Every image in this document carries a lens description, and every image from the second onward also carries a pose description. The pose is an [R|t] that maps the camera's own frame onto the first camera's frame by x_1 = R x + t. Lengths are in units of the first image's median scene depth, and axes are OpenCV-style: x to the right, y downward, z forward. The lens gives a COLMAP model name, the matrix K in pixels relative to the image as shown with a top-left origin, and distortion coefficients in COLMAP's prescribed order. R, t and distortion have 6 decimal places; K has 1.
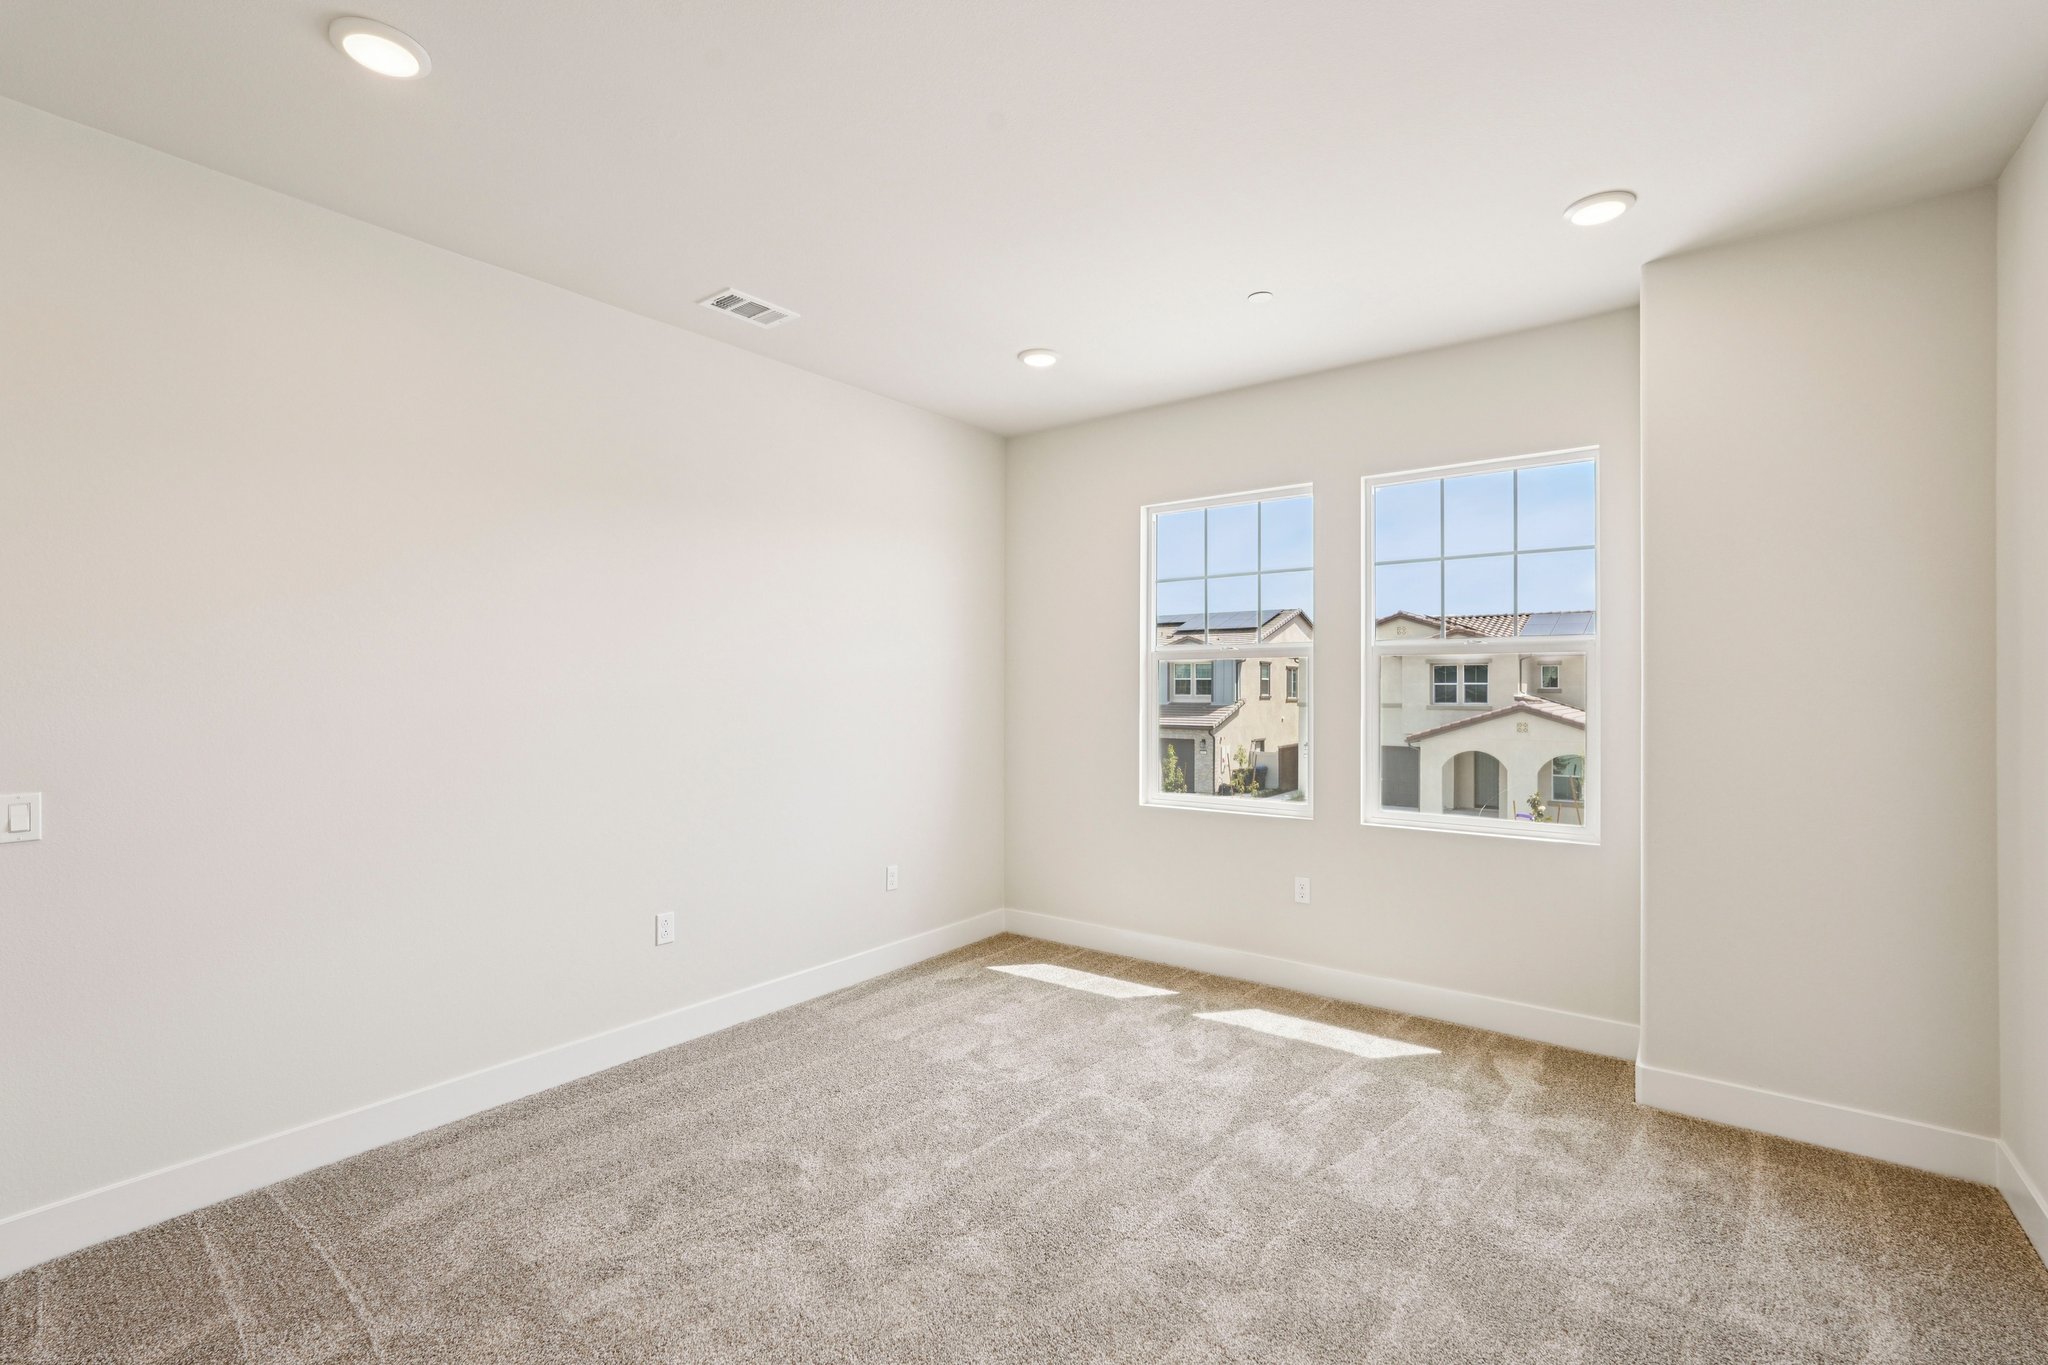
lens RADIAL K [[900.3, 0, 1038.6], [0, 900.3, 684.6], [0, 0, 1]] dist [-0.017220, 0.007211]
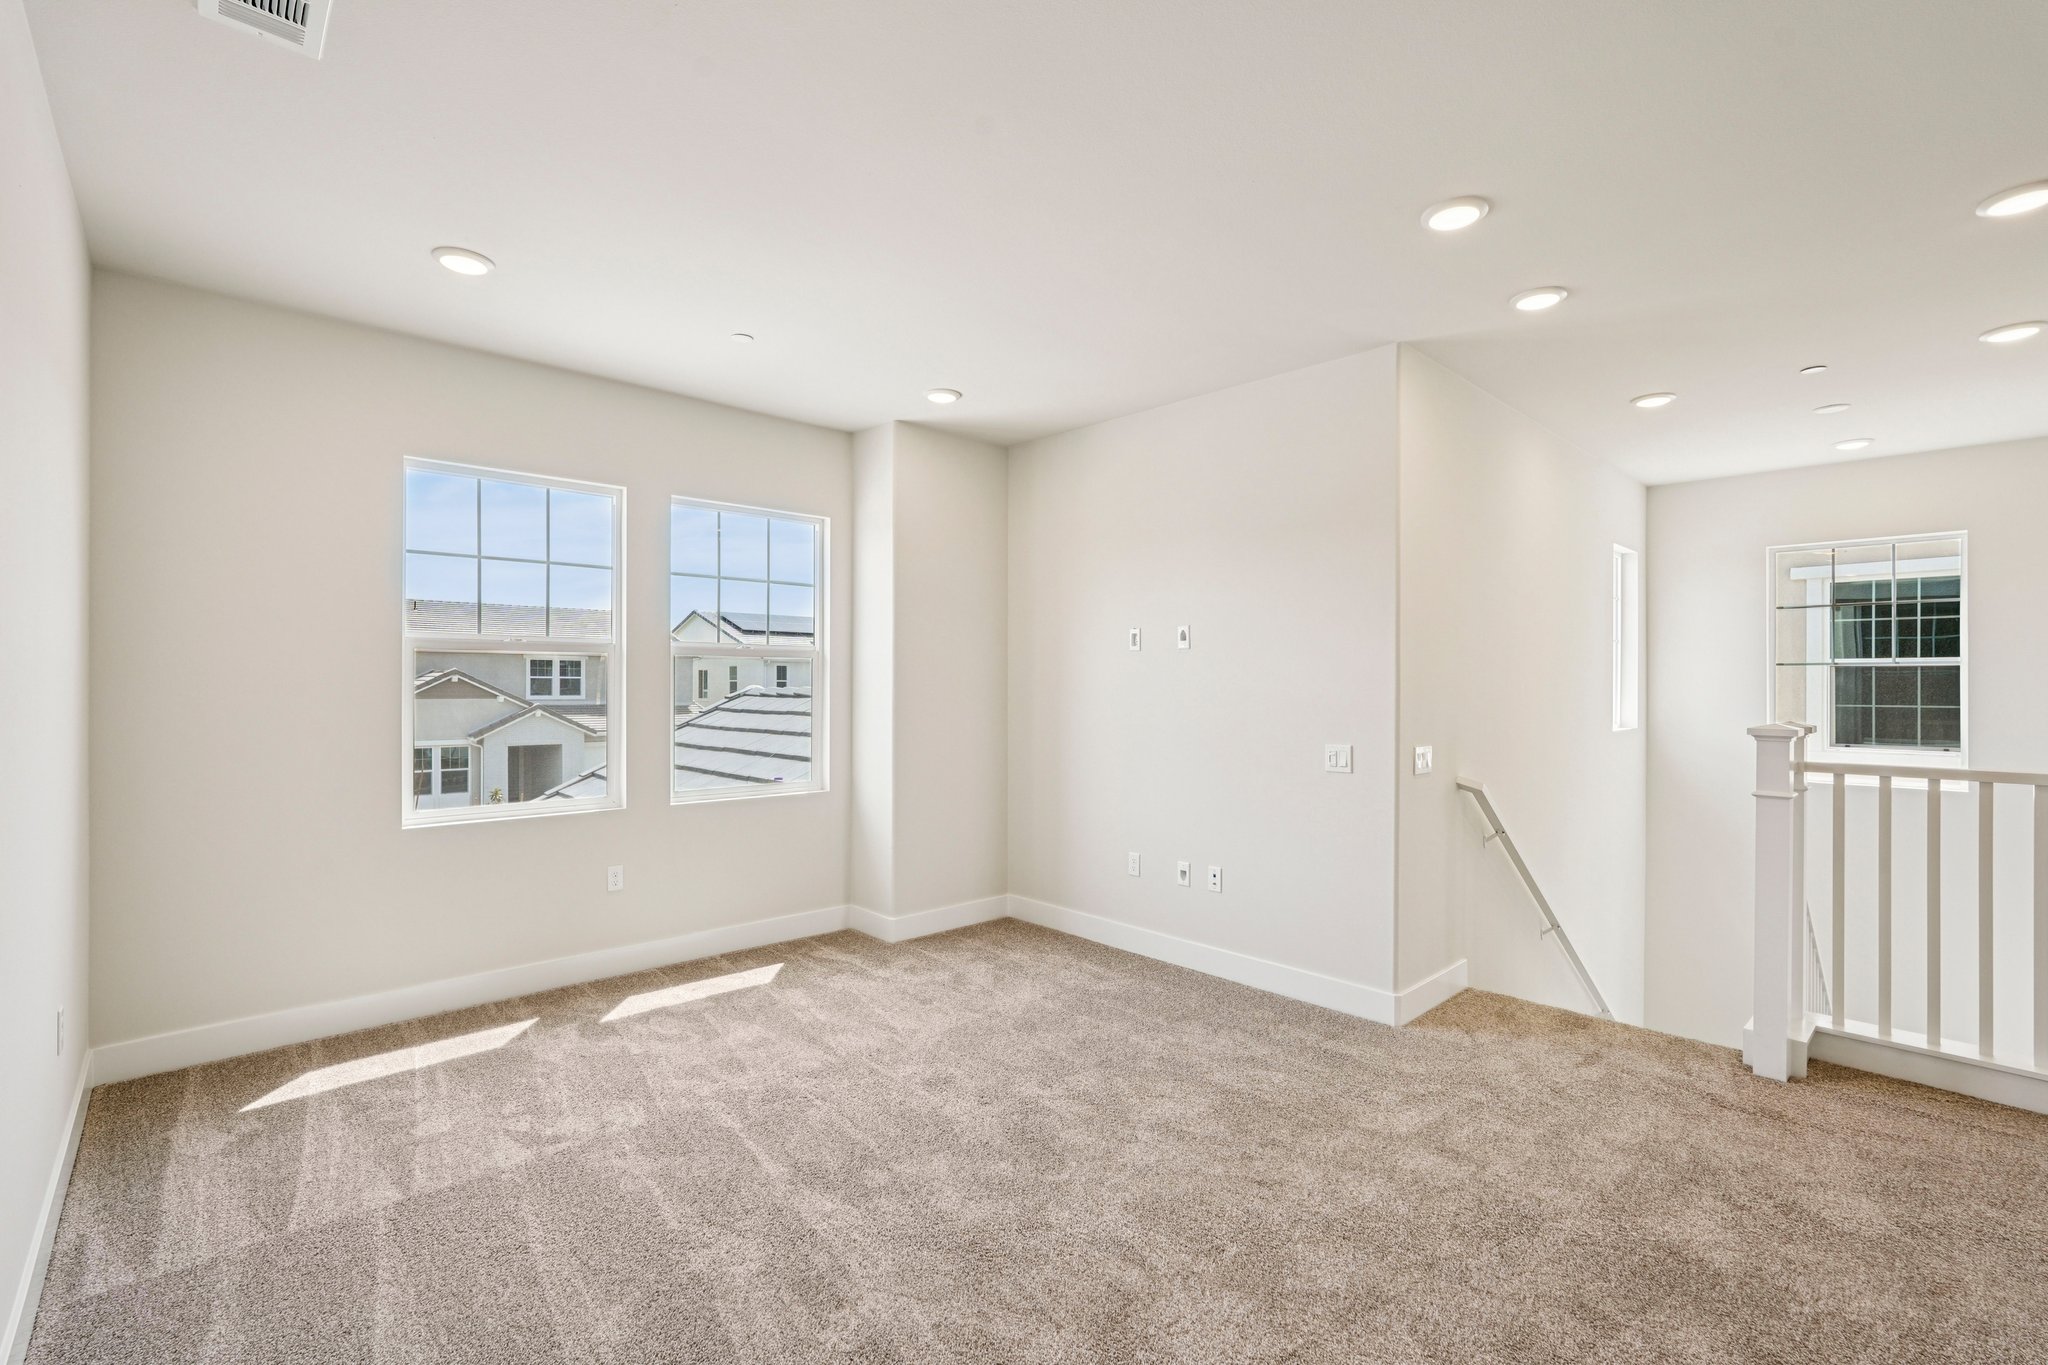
lens RADIAL K [[900.3, 0, 1010.2], [0, 900.3, 680.0], [0, 0, 1]] dist [-0.017220, 0.007211]
pose [[0.185293, 0.004141, 0.982675, -0.681929], [-0.006950, 0.999972, -0.002903, -0.000043], [-0.982659, -0.006292, 0.185317, 0.385955]]
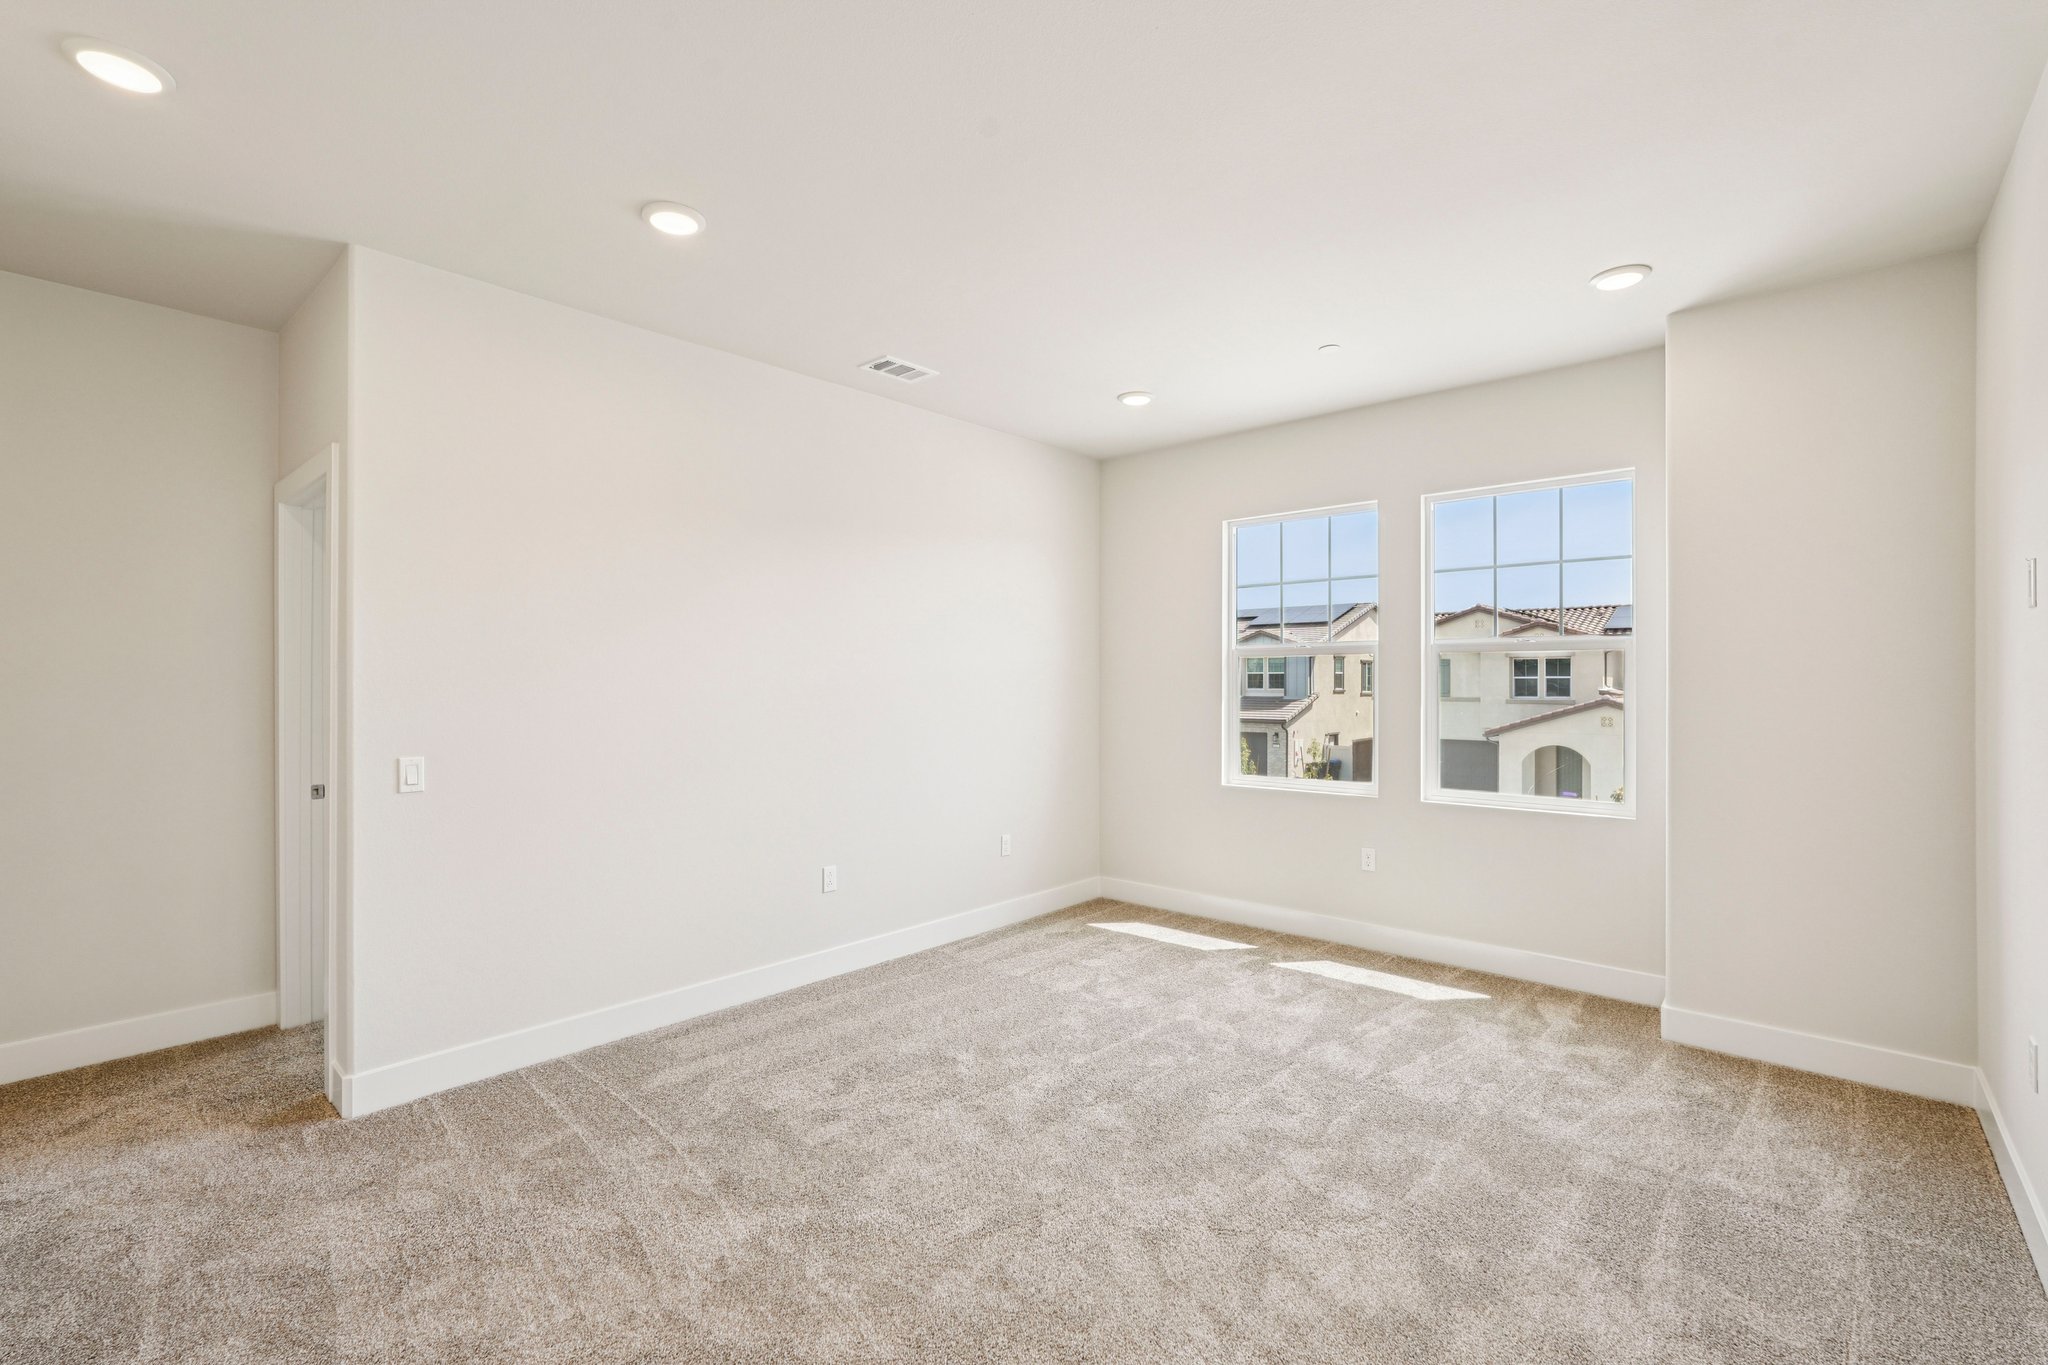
lens RADIAL K [[900.3, 0, 1028.5], [0, 900.3, 675.8], [0, 0, 1]] dist [-0.017220, 0.007211]
pose [[0.996206, -0.000990, -0.087019, -0.037305], [0.000716, 0.999995, -0.003177, 0.000247], [0.087021, 0.003103, 0.996202, -0.176581]]
